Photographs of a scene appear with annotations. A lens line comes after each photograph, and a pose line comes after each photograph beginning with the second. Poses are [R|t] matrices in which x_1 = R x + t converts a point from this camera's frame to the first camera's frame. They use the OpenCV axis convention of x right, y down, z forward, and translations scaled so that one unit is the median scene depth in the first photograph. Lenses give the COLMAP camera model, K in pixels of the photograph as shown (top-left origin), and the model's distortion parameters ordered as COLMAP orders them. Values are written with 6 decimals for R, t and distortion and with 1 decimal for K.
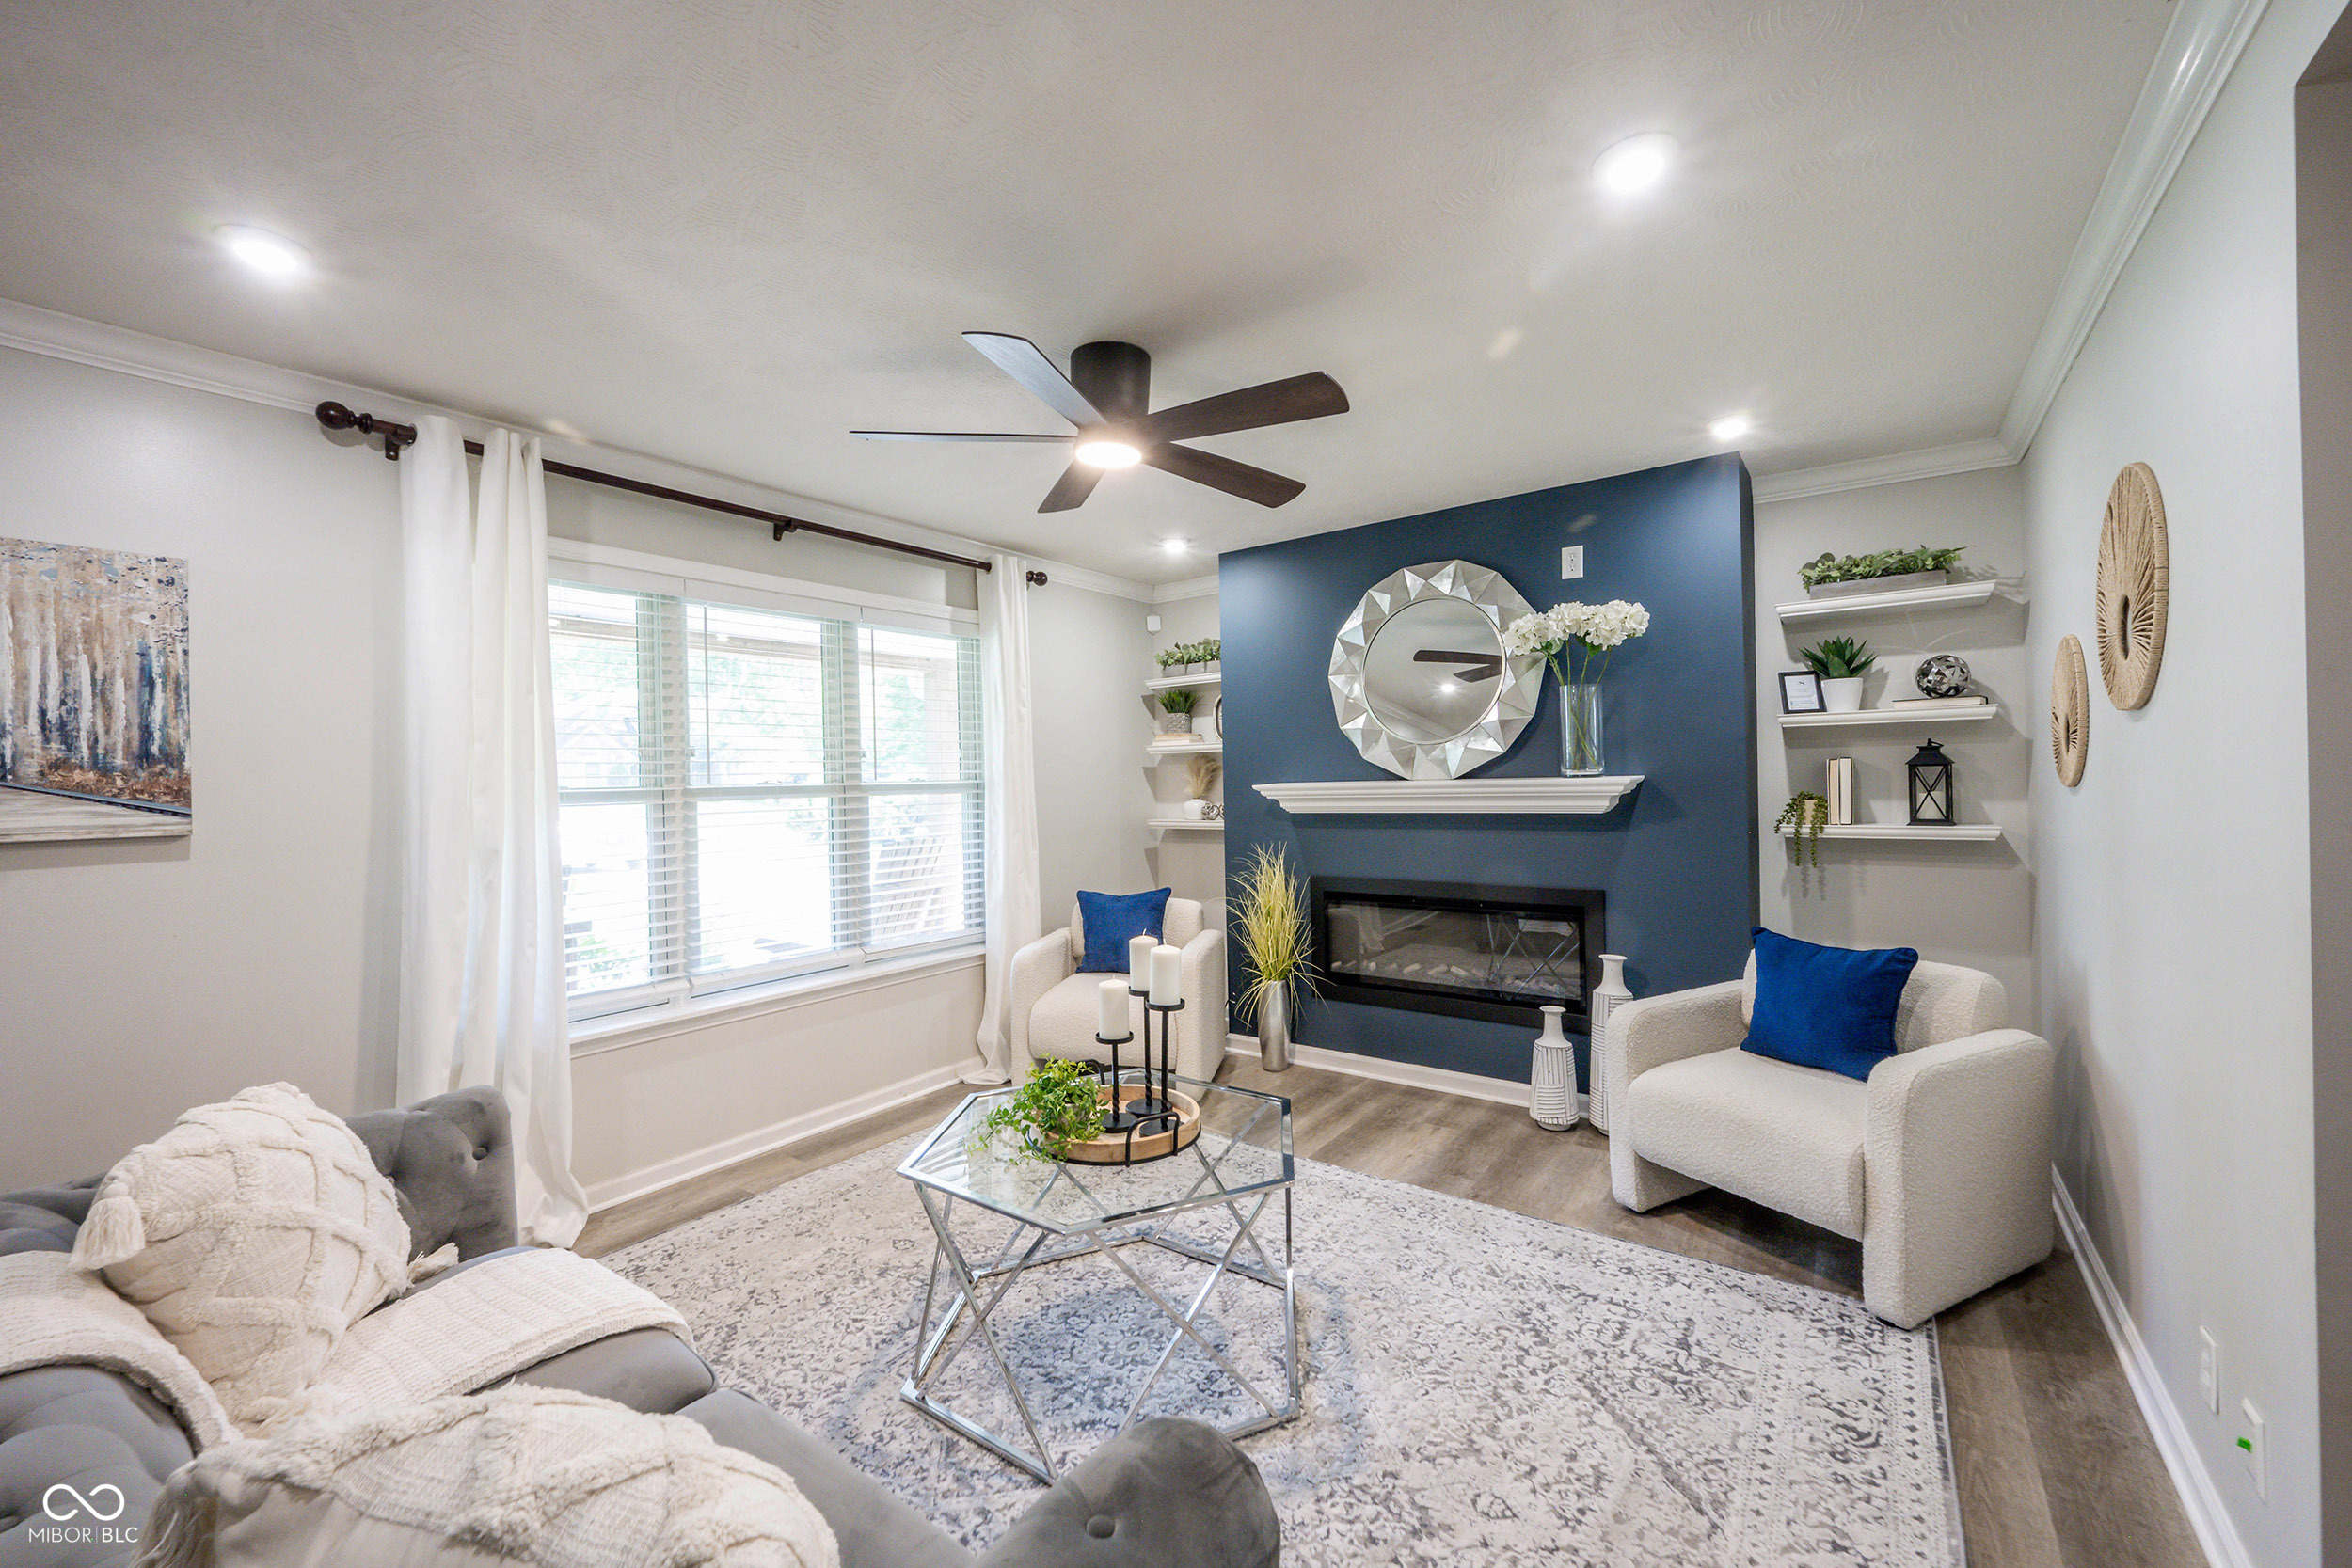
lens RADIAL K [[927.3, 0, 1172.1], [0, 927.3, 778.0], [0, 0, 1]] dist [0.000293, -0.000182]
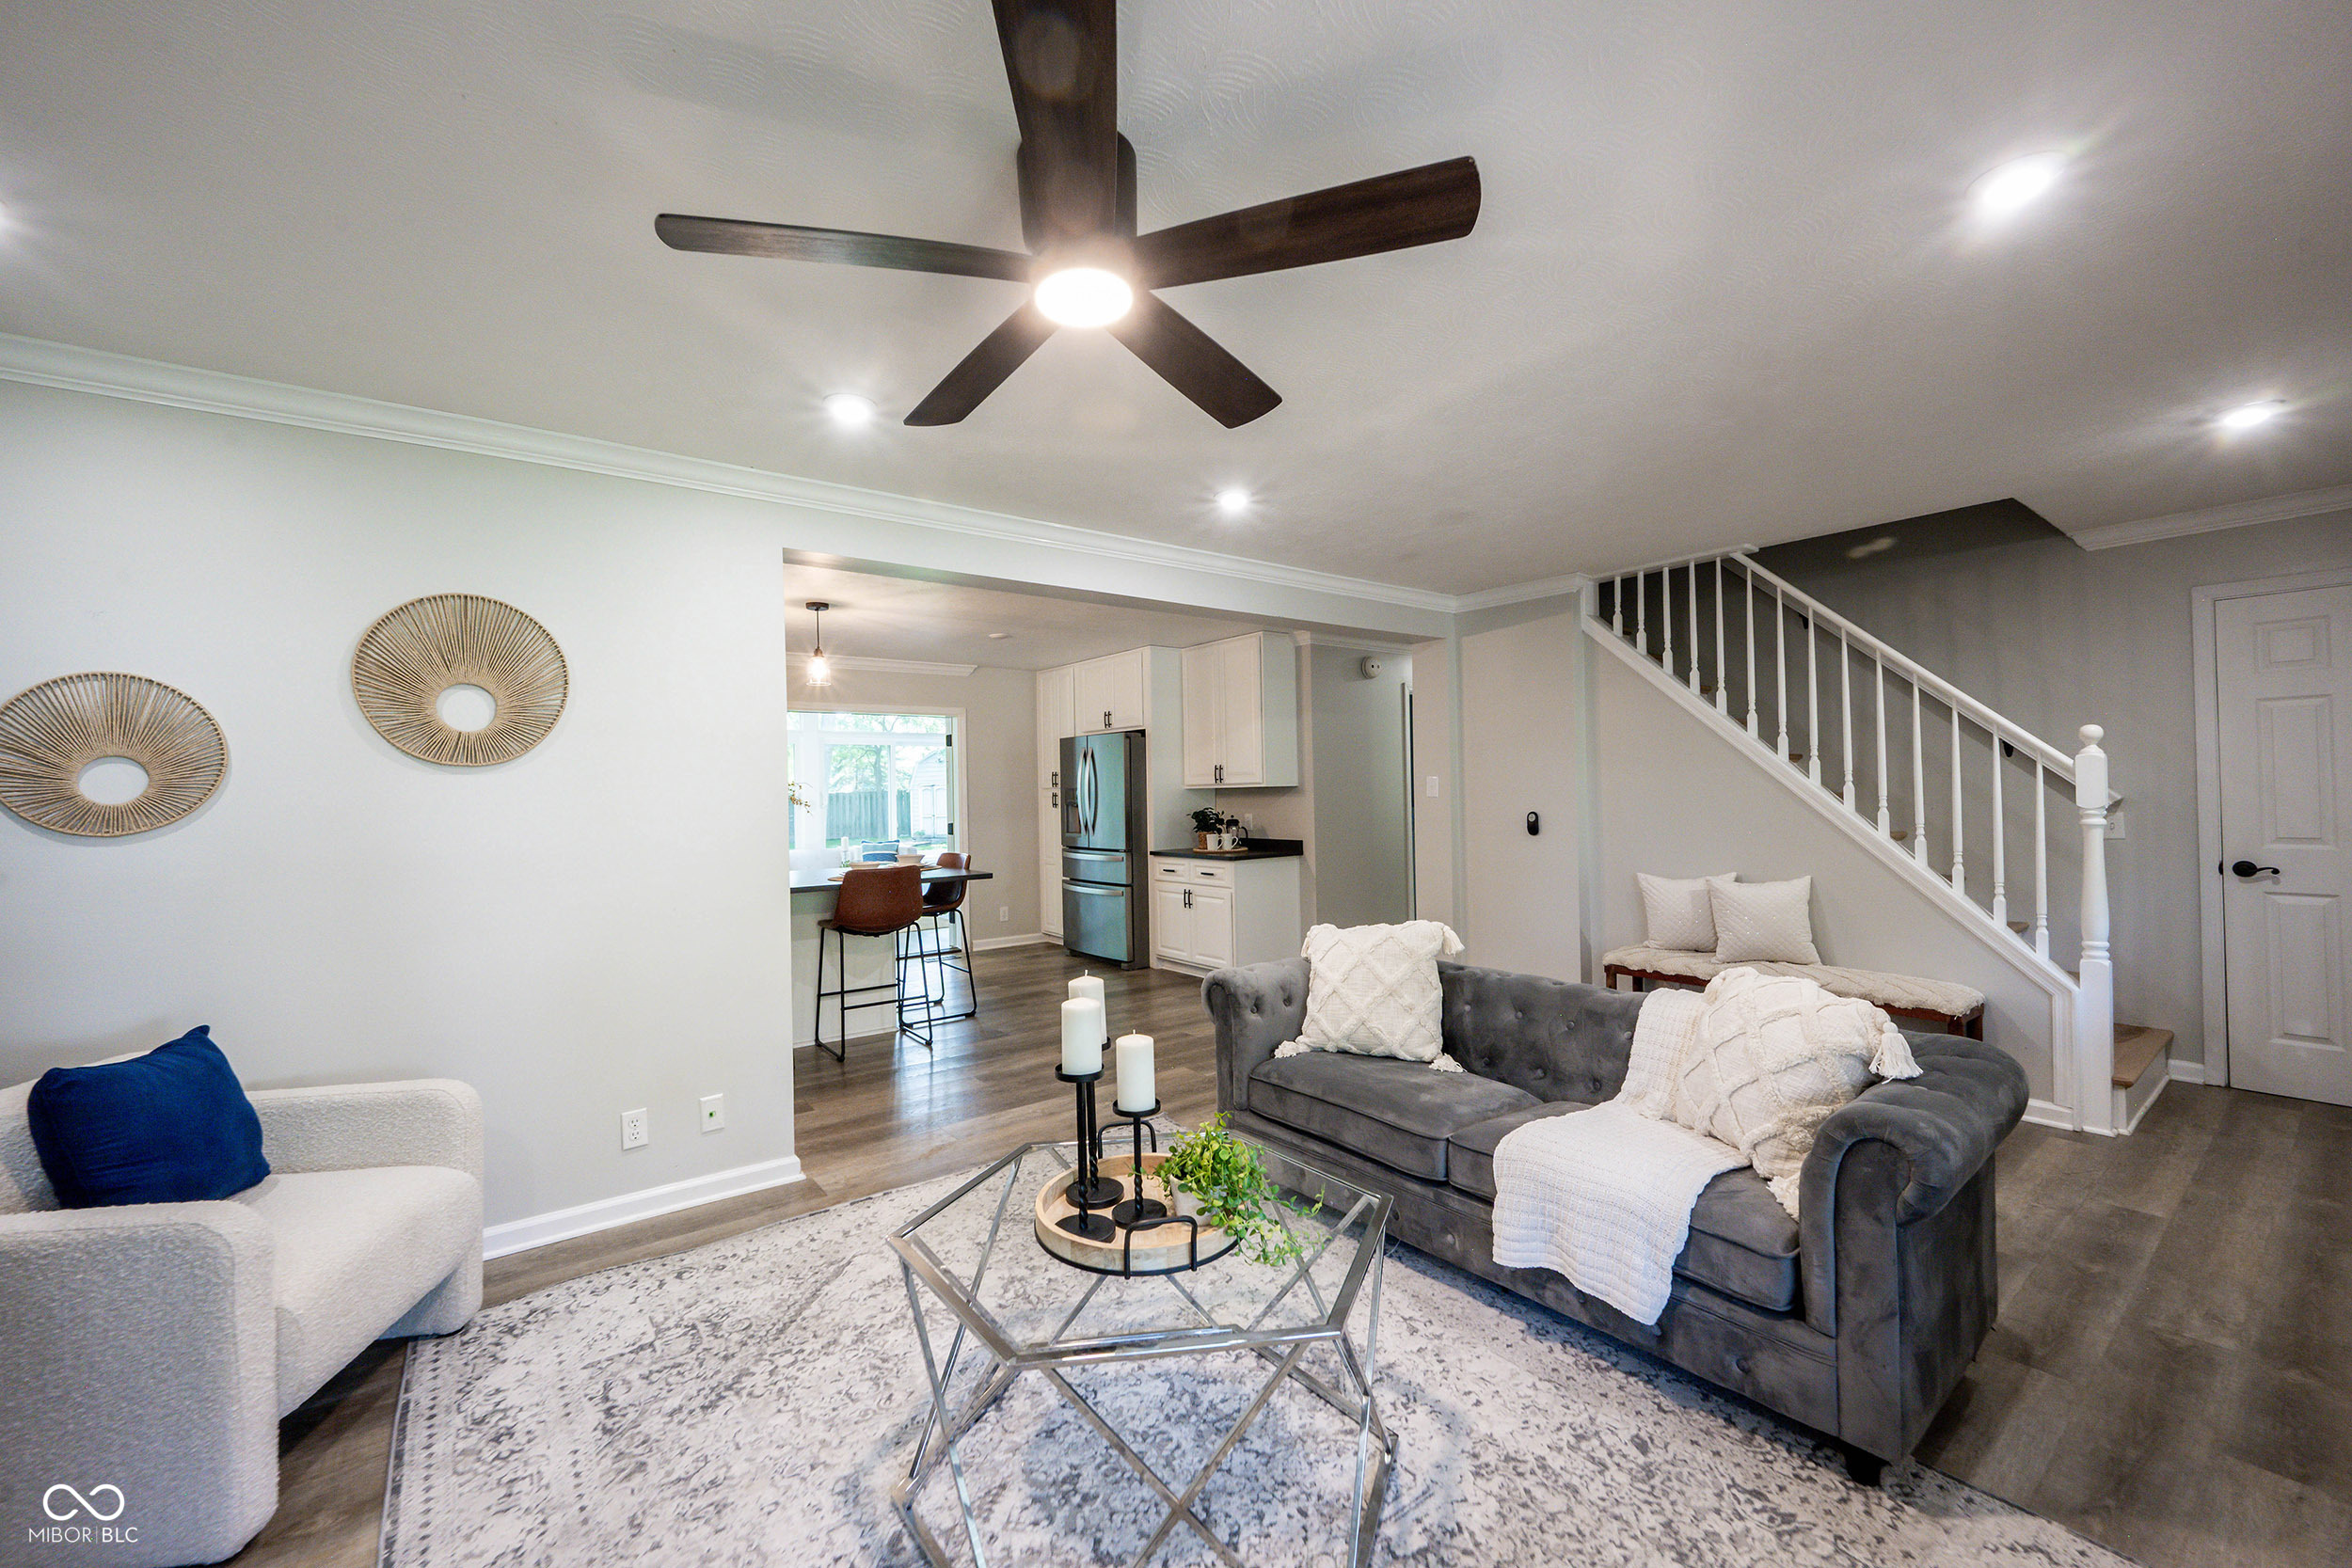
lens RADIAL K [[927.3, 0, 1173.2], [0, 927.3, 783.3], [0, 0, 1]] dist [0.000293, -0.000182]
pose [[-0.958142, 0.042505, 0.283119, -0.210959], [0.039877, 0.999091, -0.015040, 0.009076], [-0.283501, -0.003121, -0.958967, 1.124989]]
